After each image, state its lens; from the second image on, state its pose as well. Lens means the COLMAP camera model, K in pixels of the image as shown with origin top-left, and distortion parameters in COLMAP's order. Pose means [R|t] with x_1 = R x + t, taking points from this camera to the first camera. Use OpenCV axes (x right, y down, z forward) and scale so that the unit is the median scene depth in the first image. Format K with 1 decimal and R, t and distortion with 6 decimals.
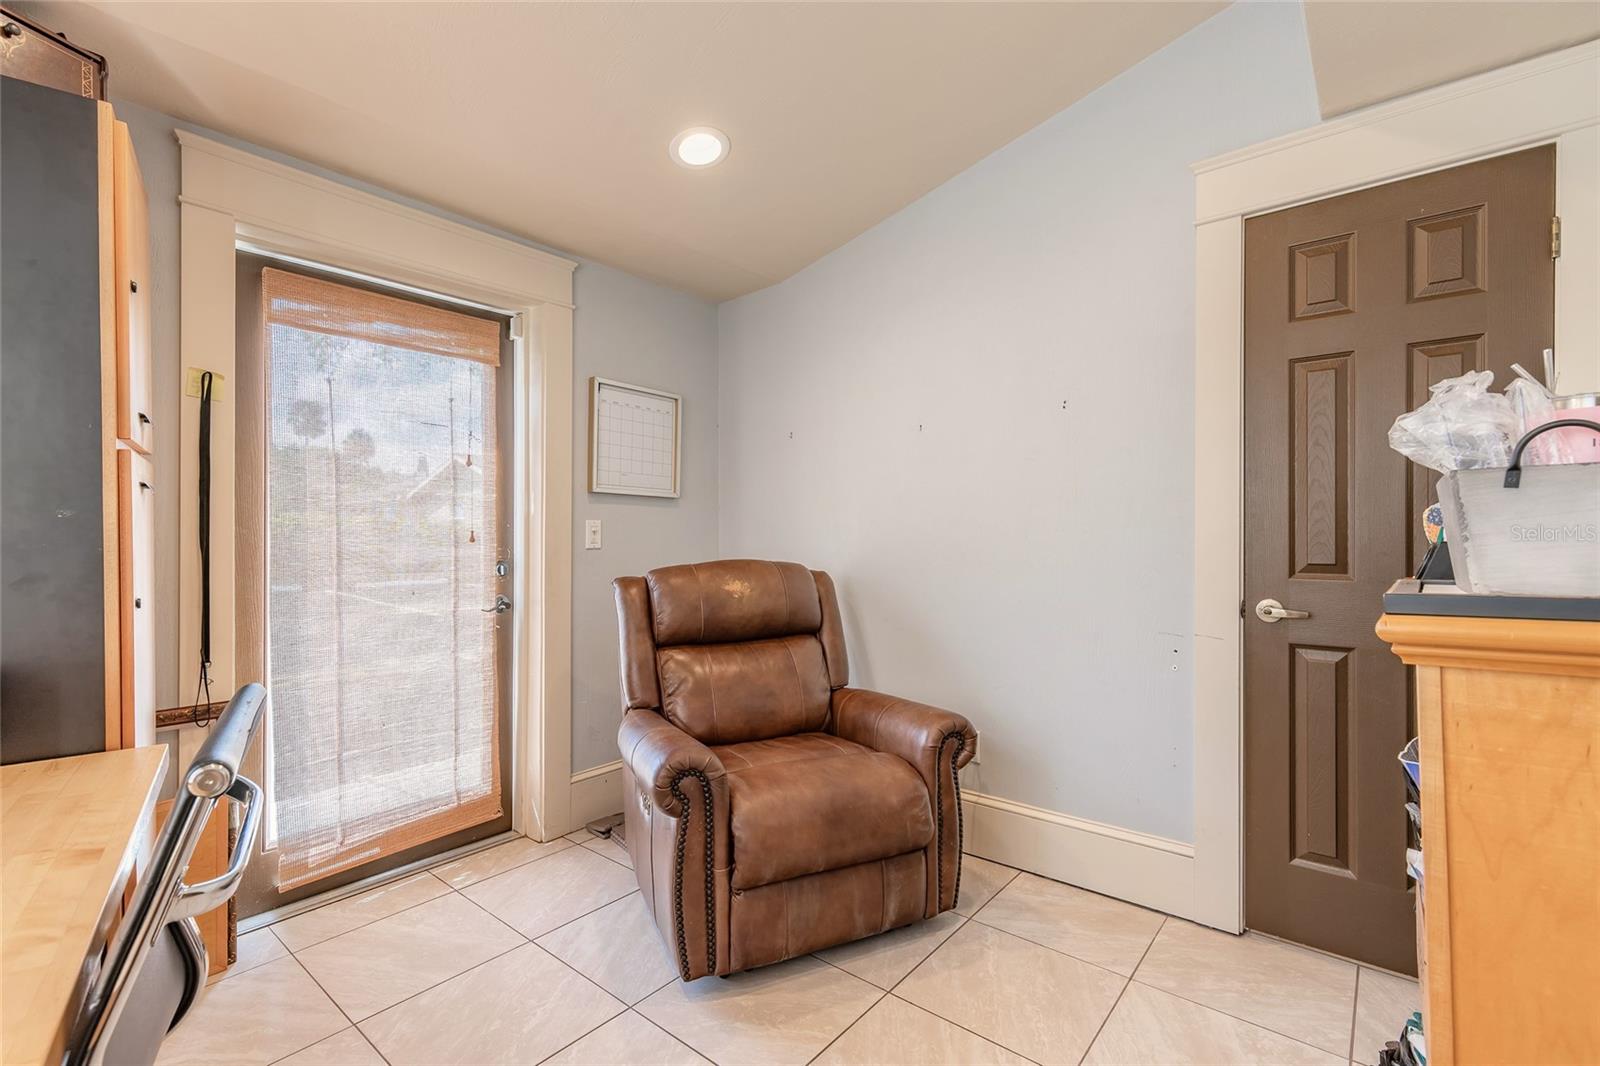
lens RADIAL K [[727.4, 0, 807.1], [0, 727.4, 524.8], [0, 0, 1]] dist [0.001855, 0.000196]
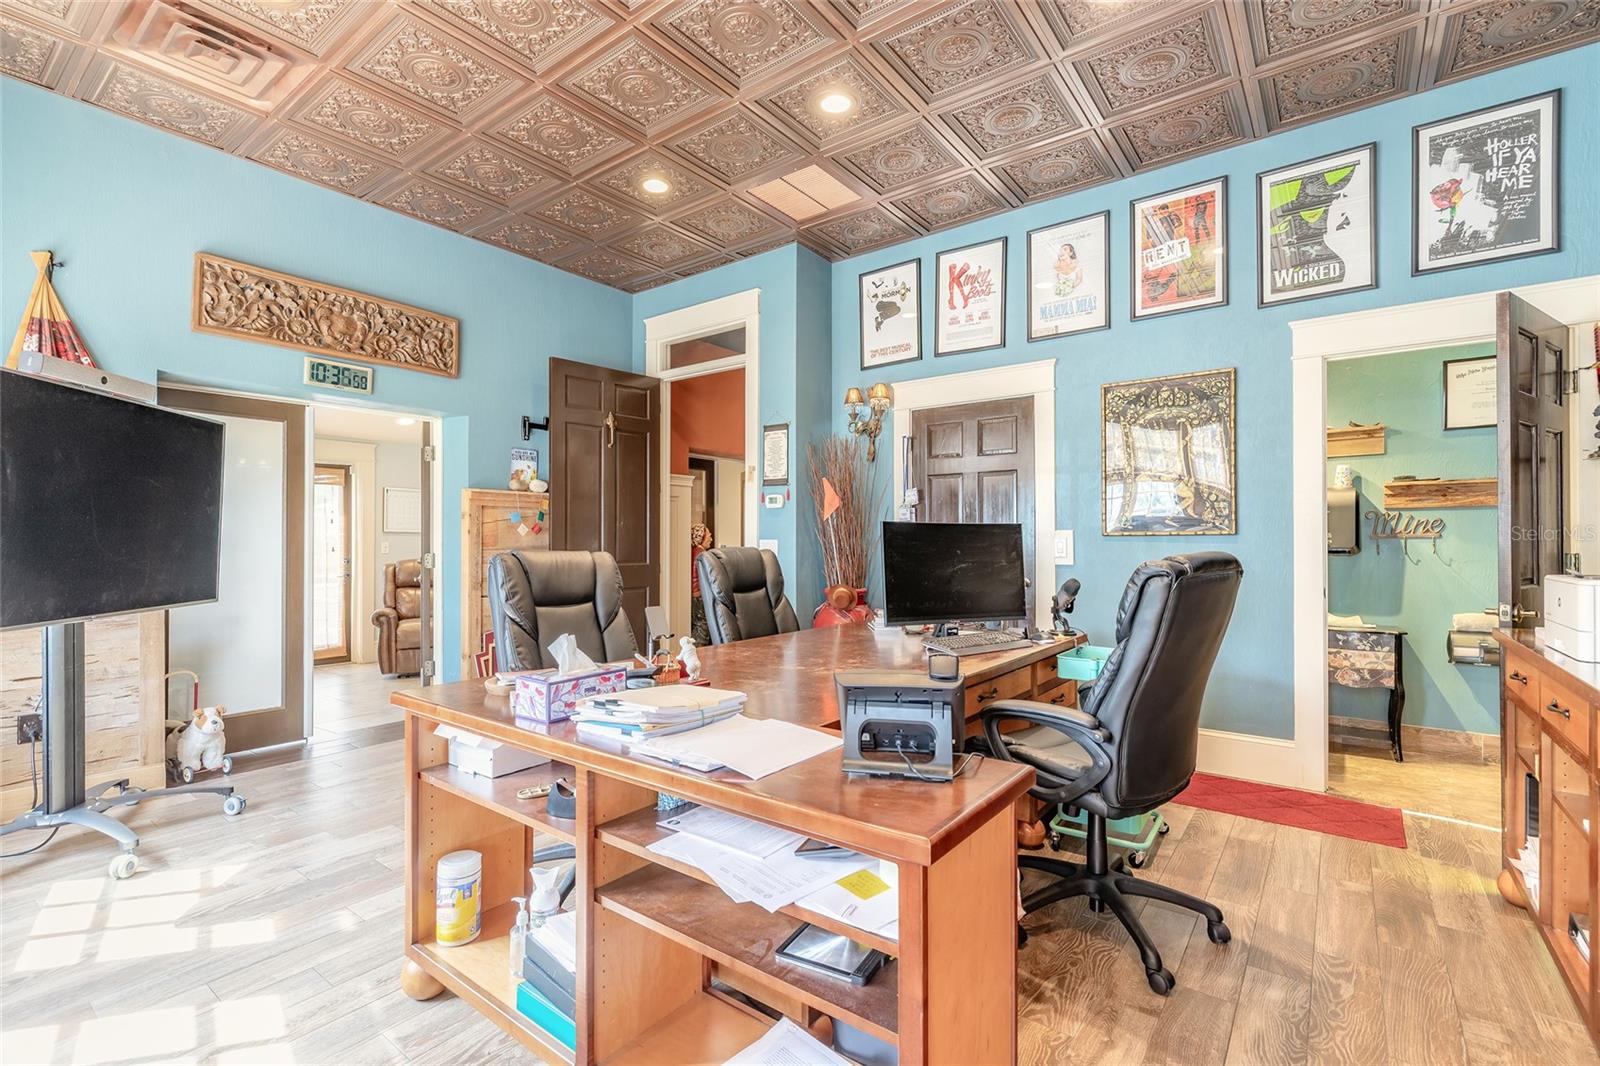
lens RADIAL K [[727.4, 0, 795.5], [0, 727.4, 533.1], [0, 0, 1]] dist [0.001855, 0.000196]
pose [[0.998580, 0.007607, 0.052720, 1.216060], [-0.007714, 0.999969, 0.001815, -0.066722], [-0.052705, -0.002219, 0.998608, -1.960240]]
